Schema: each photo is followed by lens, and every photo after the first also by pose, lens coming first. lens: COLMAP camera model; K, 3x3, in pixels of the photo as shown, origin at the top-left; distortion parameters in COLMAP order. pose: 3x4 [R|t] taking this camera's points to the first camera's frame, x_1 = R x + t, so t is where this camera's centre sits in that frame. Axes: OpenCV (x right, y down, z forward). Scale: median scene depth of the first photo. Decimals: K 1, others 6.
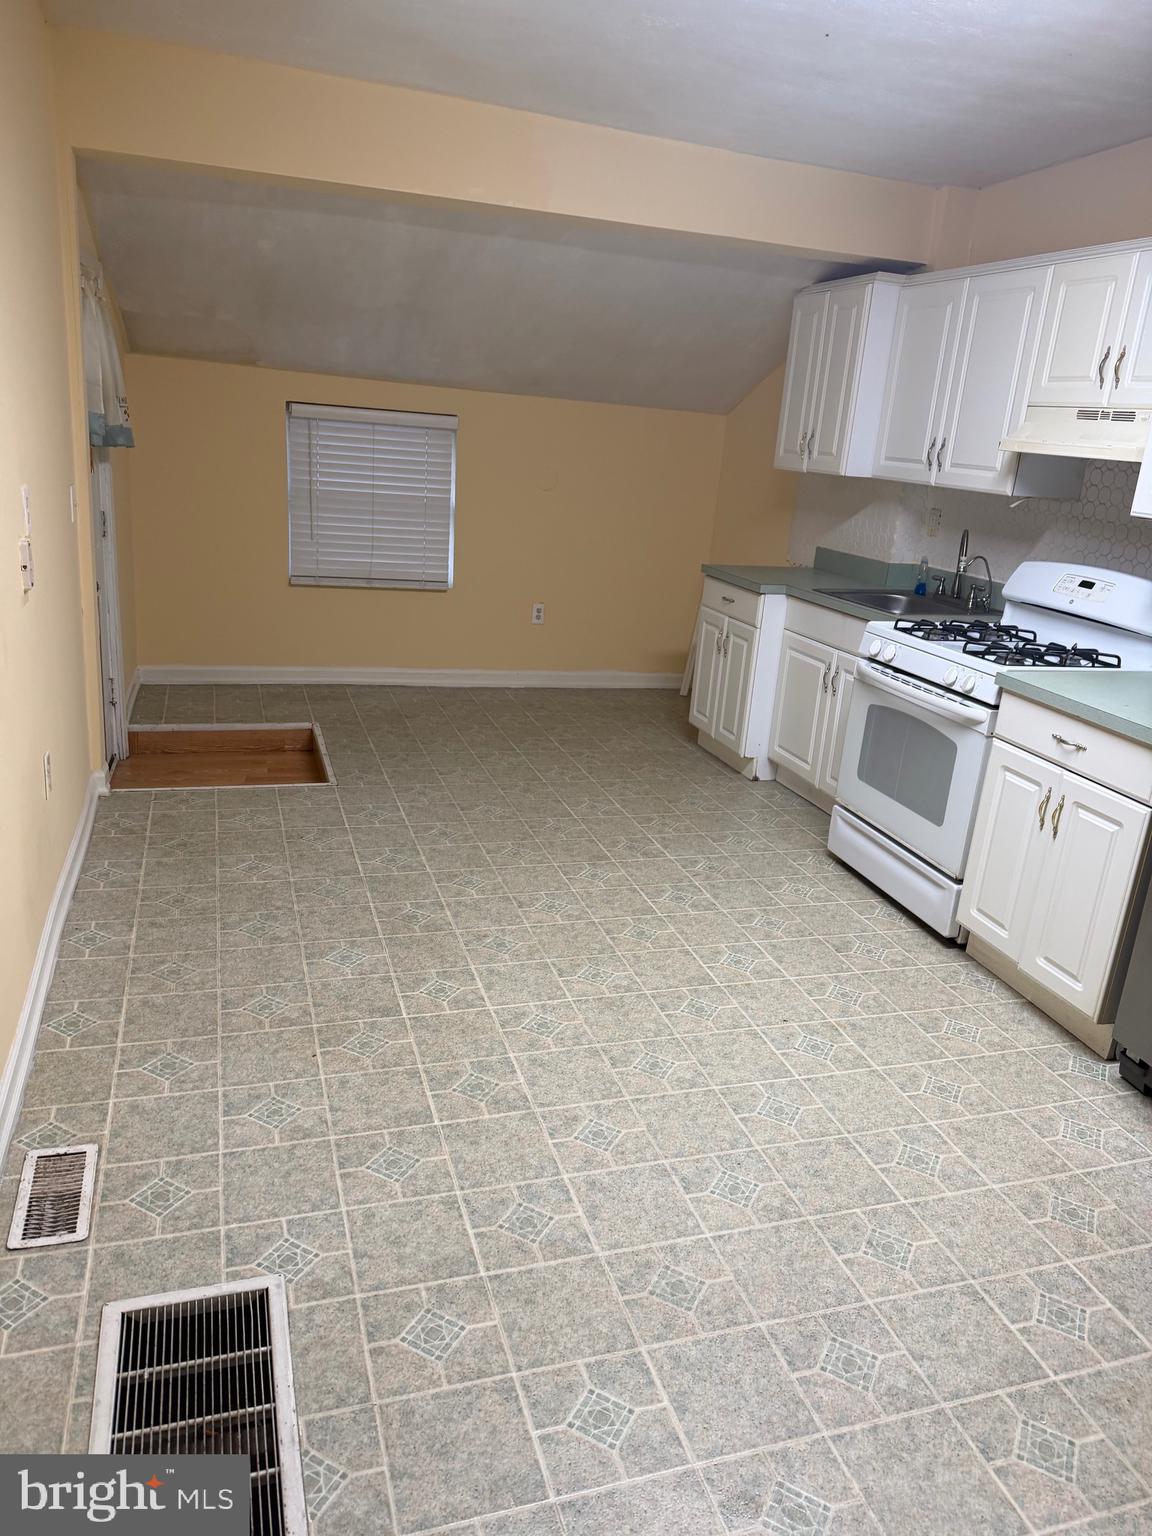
lens RADIAL K [[1083.6, 0, 575.9], [0, 1083.6, 771.3], [0, 0, 1]] dist [0.040136, -0.045466]
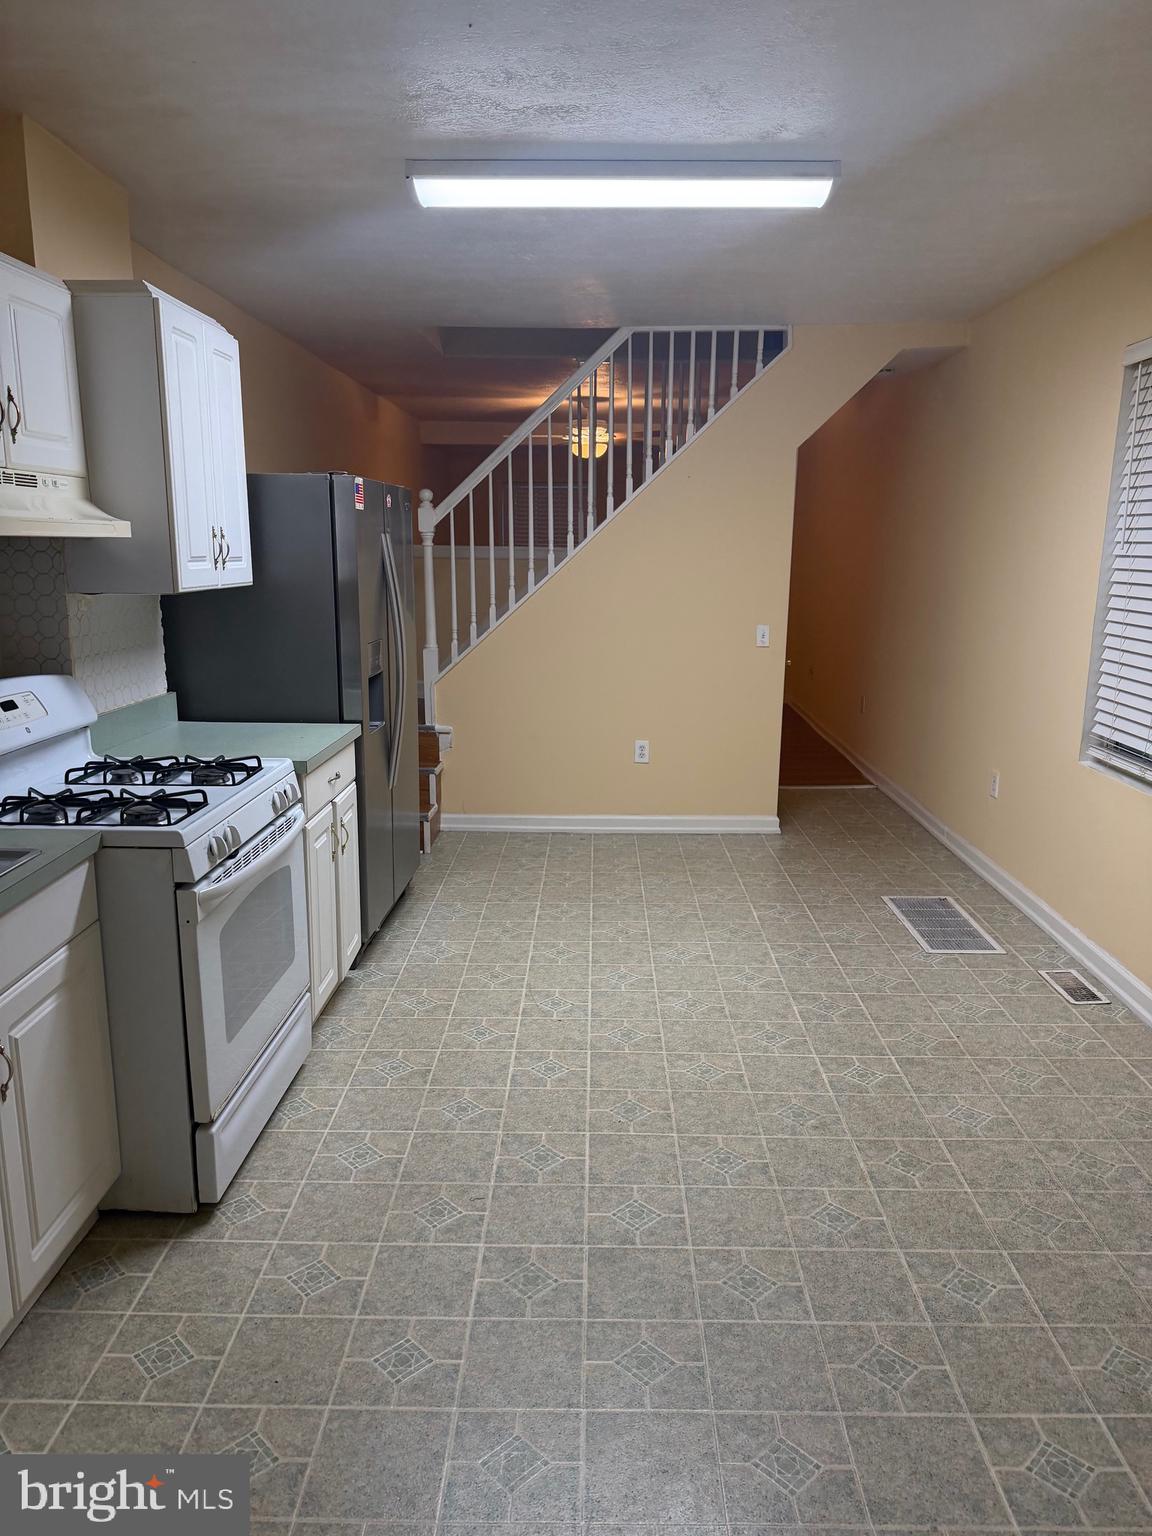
lens RADIAL K [[1083.6, 0, 571.7], [0, 1083.6, 765.8], [0, 0, 1]] dist [0.040136, -0.045466]
pose [[-0.943808, -0.140490, 0.299145, -0.135208], [0.029000, 0.866452, 0.498417, -0.604179], [-0.329218, 0.479085, -0.813691, 1.842614]]
